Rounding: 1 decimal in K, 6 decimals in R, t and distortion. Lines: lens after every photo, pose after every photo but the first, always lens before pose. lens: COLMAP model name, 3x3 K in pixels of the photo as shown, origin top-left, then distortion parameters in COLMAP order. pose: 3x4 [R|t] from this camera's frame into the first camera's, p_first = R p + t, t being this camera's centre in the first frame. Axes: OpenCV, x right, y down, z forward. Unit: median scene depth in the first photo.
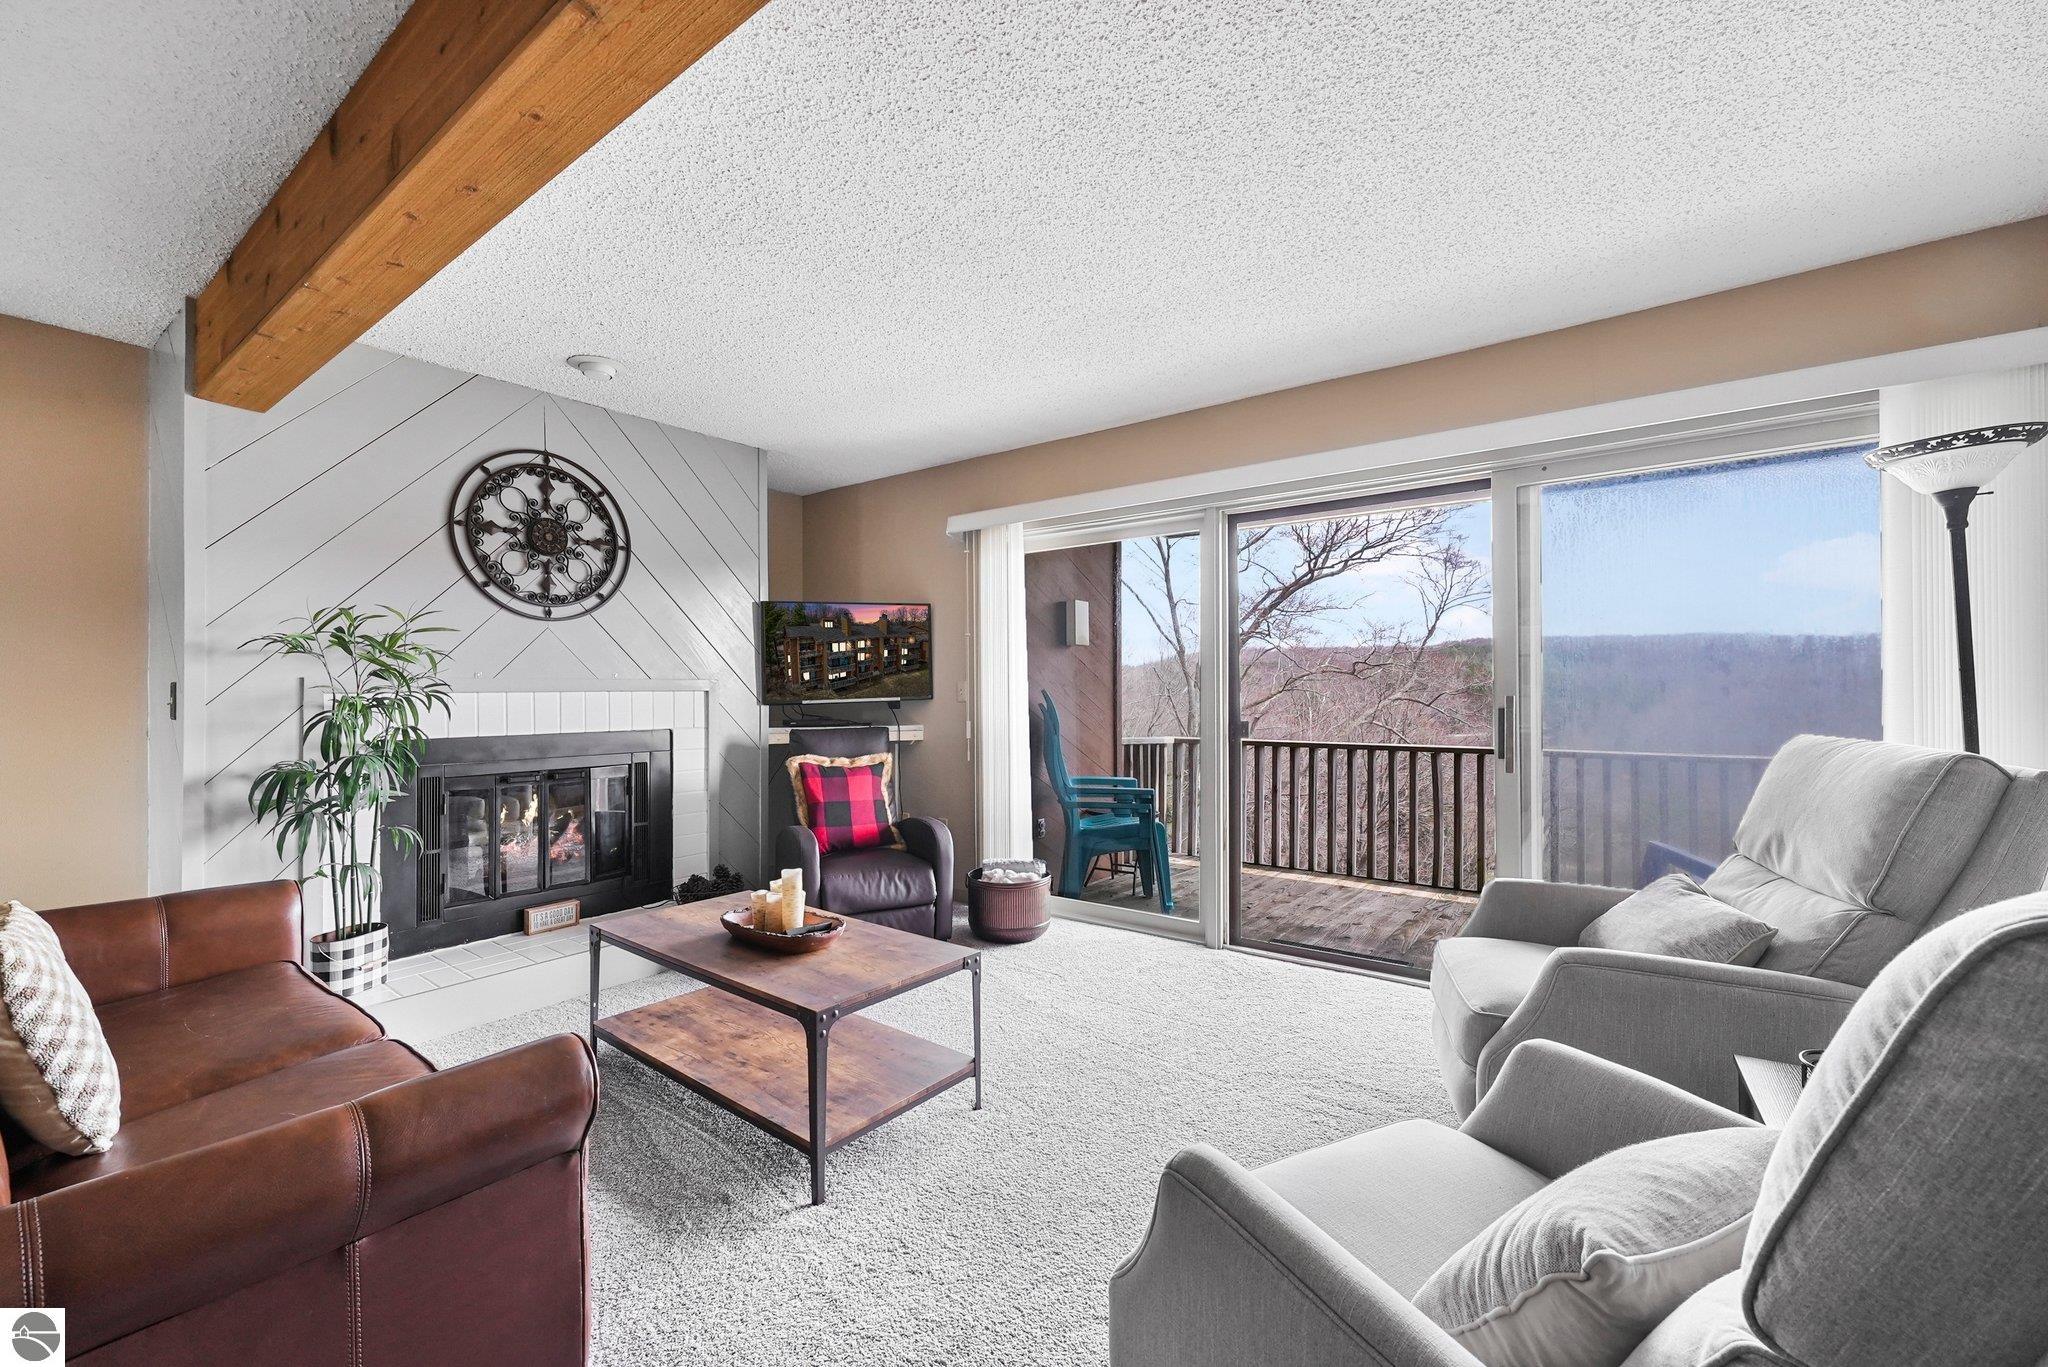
lens RADIAL K [[805.5, 0, 979.0], [0, 805.5, 694.5], [0, 0, 1]] dist [-0.000198, 0.000066]
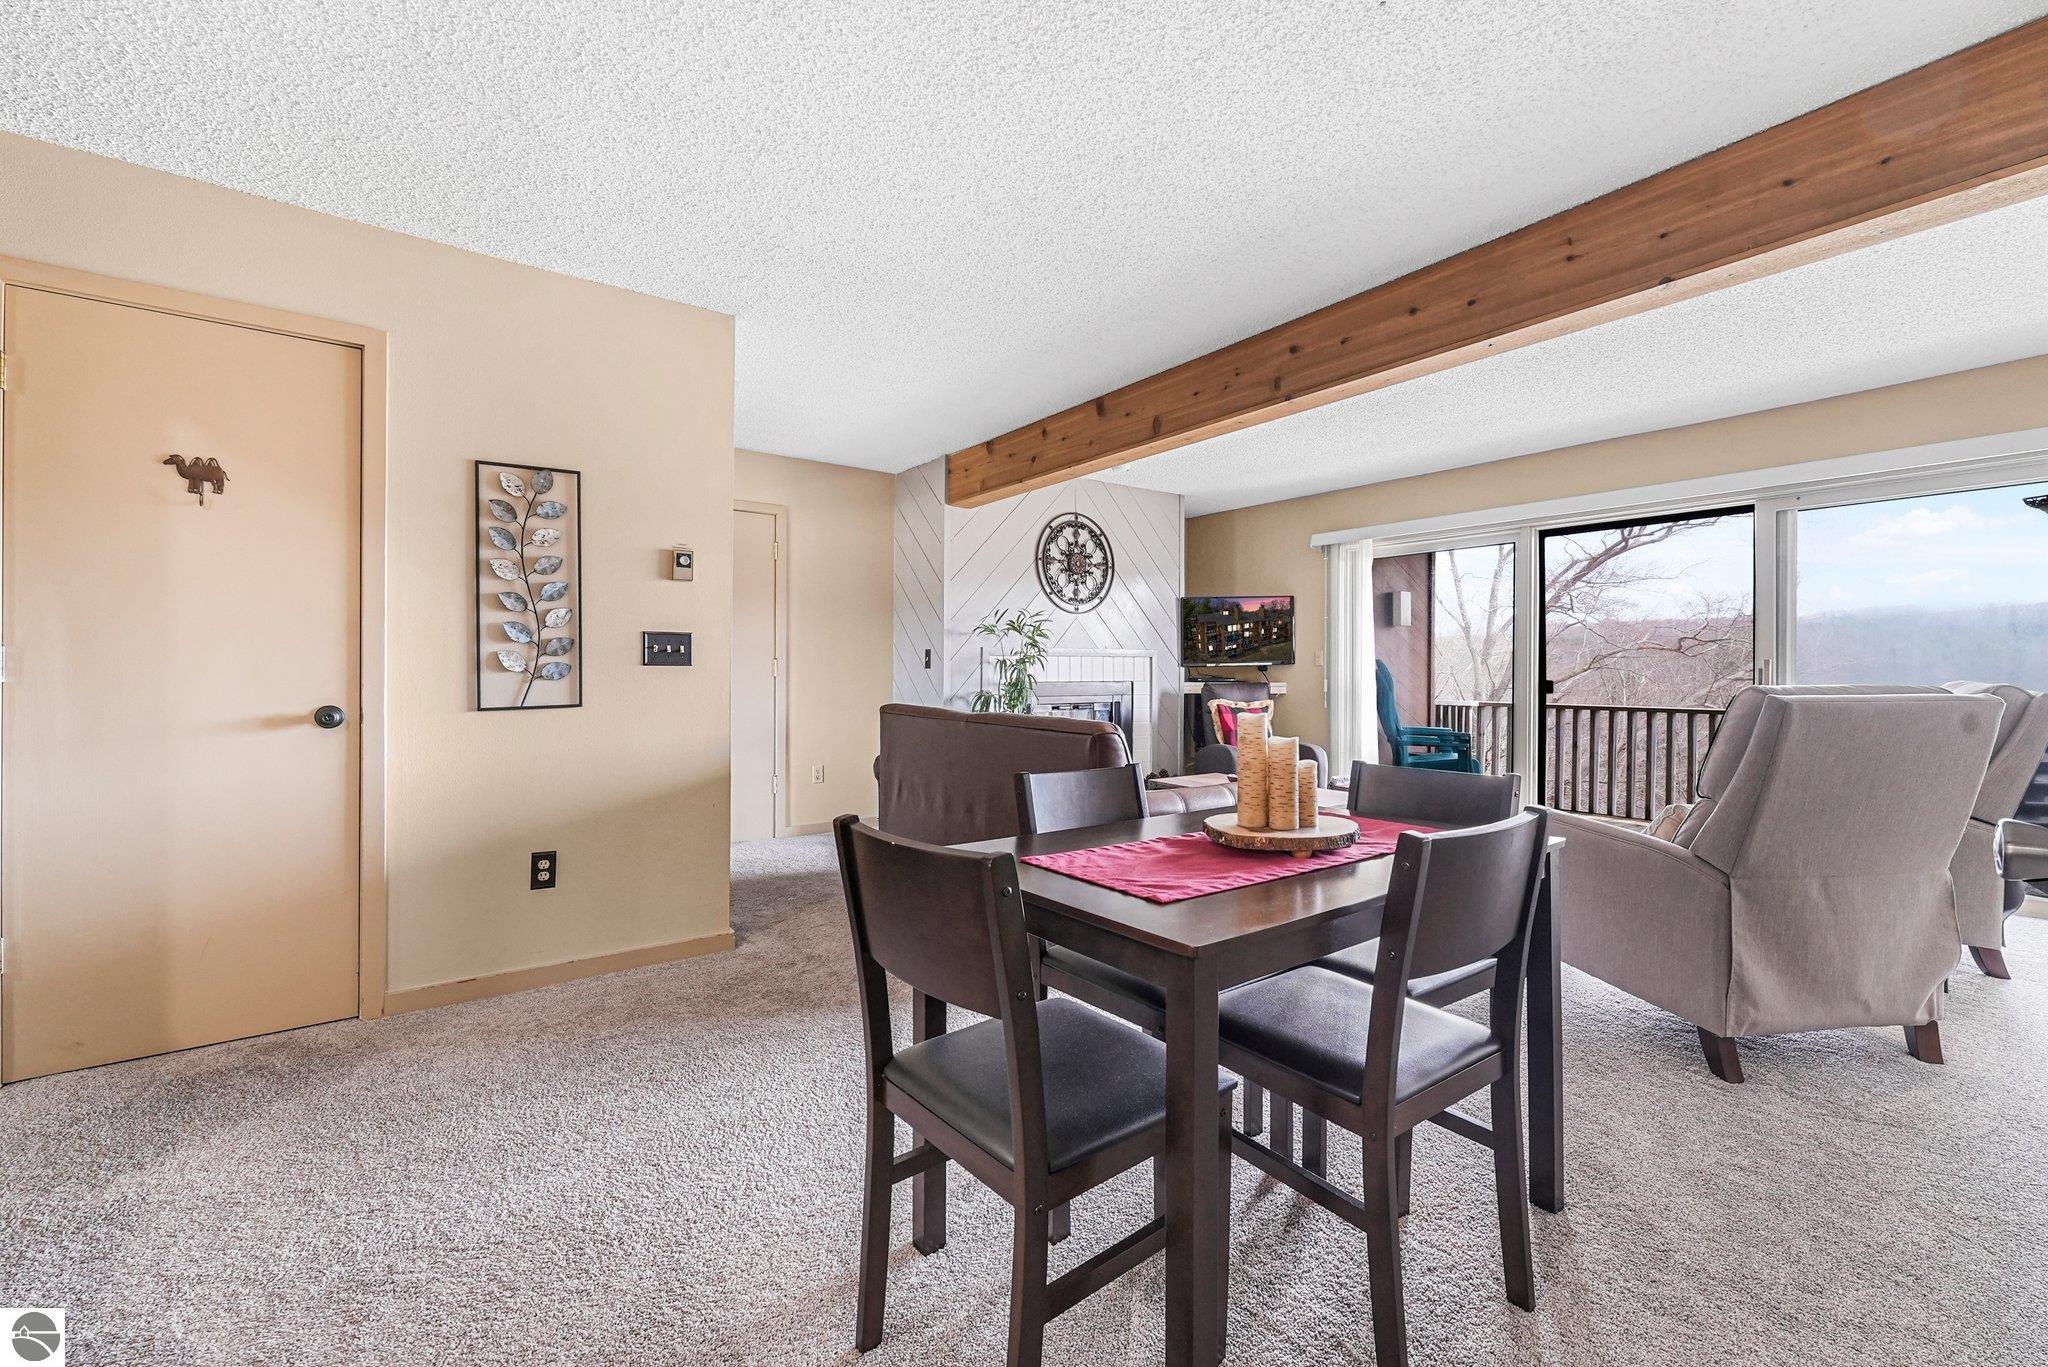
lens RADIAL K [[829.3, 0, 995.5], [0, 829.3, 676.2], [0, 0, 1]] dist [0.001199, 0.000144]
pose [[0.966010, 0.008619, -0.258362, -0.238256], [-0.007611, 0.999959, 0.004900, 0.029183], [0.258394, -0.002767, 0.966036, -0.670329]]
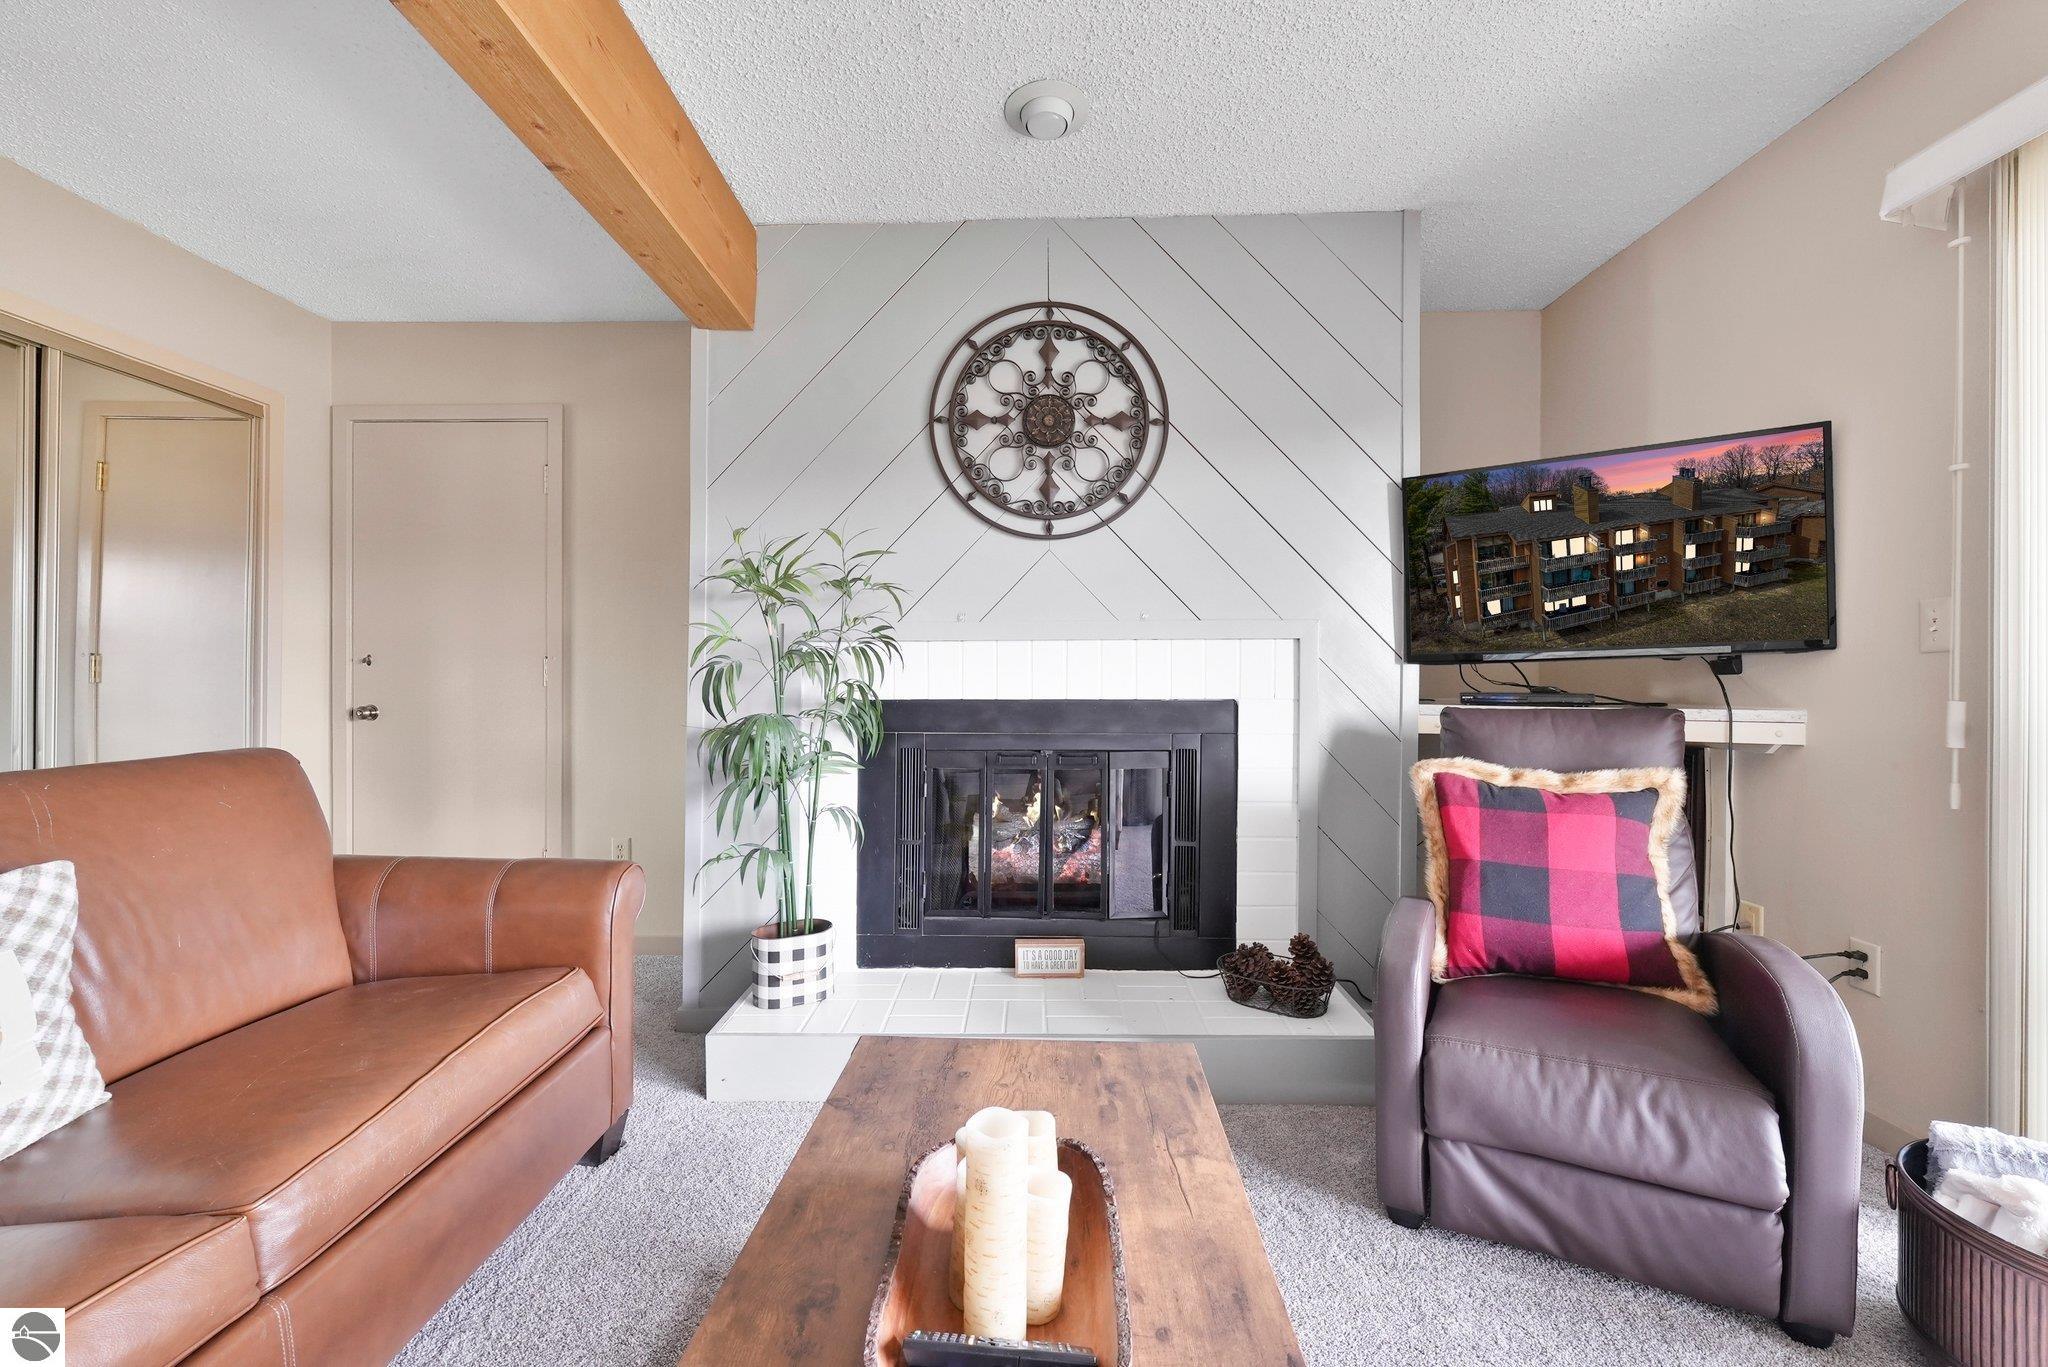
lens RADIAL K [[820.5, 0, 1021.7], [0, 820.5, 674.3], [0, 0, 1]] dist [-0.000250, -0.000217]
pose [[0.624171, 0.006594, -0.781260, 0.015089], [-0.004091, 0.999978, 0.005171, 0.022420], [0.781277, -0.000032, 0.624184, 0.500261]]
